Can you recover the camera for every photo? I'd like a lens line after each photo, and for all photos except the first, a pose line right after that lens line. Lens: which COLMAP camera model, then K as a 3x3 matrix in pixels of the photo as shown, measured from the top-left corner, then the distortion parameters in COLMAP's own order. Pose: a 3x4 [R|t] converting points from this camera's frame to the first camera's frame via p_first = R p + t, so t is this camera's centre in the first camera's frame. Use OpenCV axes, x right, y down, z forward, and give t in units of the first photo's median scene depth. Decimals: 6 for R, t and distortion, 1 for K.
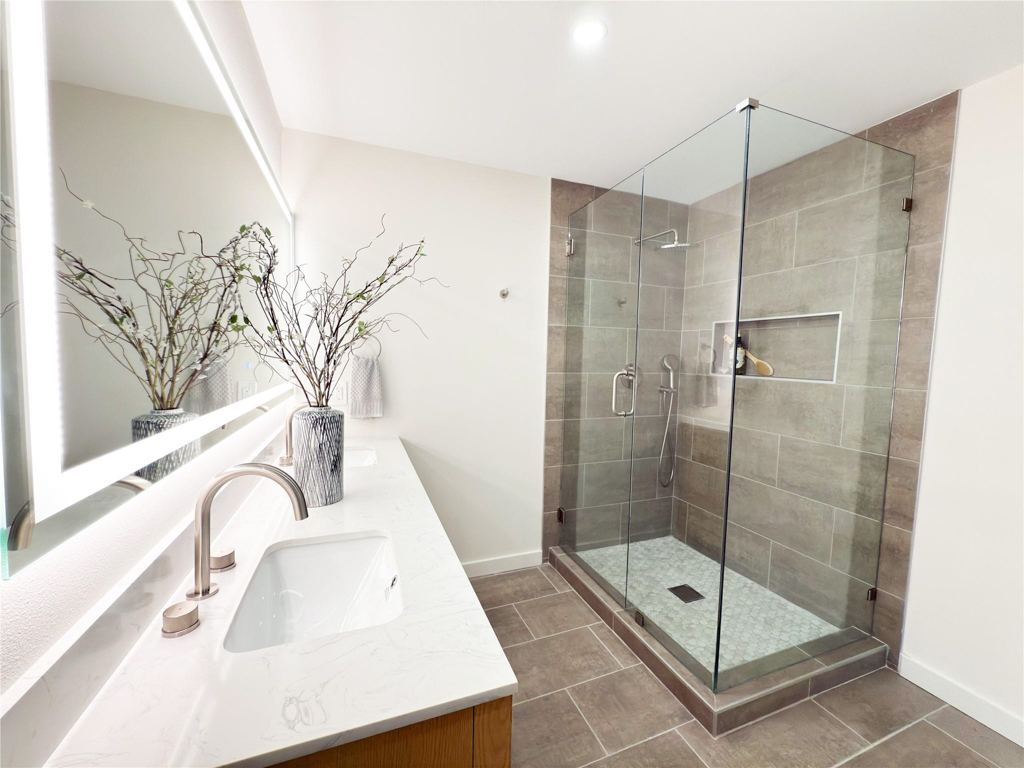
lens RADIAL K [[408.0, 0, 510.4], [0, 408.0, 382.7], [0, 0, 1]] dist [-0.002980, 0.000438]
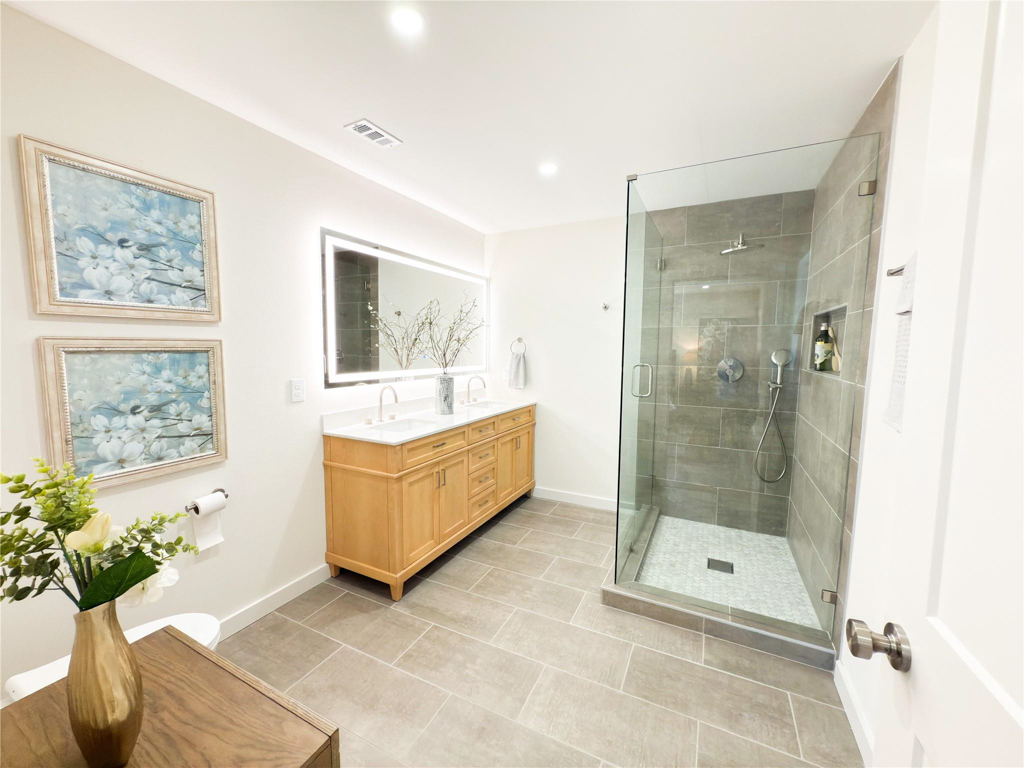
lens RADIAL K [[408.0, 0, 512.6], [0, 408.0, 383.4], [0, 0, 1]] dist [-0.002980, 0.000438]
pose [[0.670723, 0.050324, -0.739999, 0.787412], [-0.042915, 0.998657, 0.029017, 0.013719], [0.740465, 0.012295, 0.671982, -0.155783]]
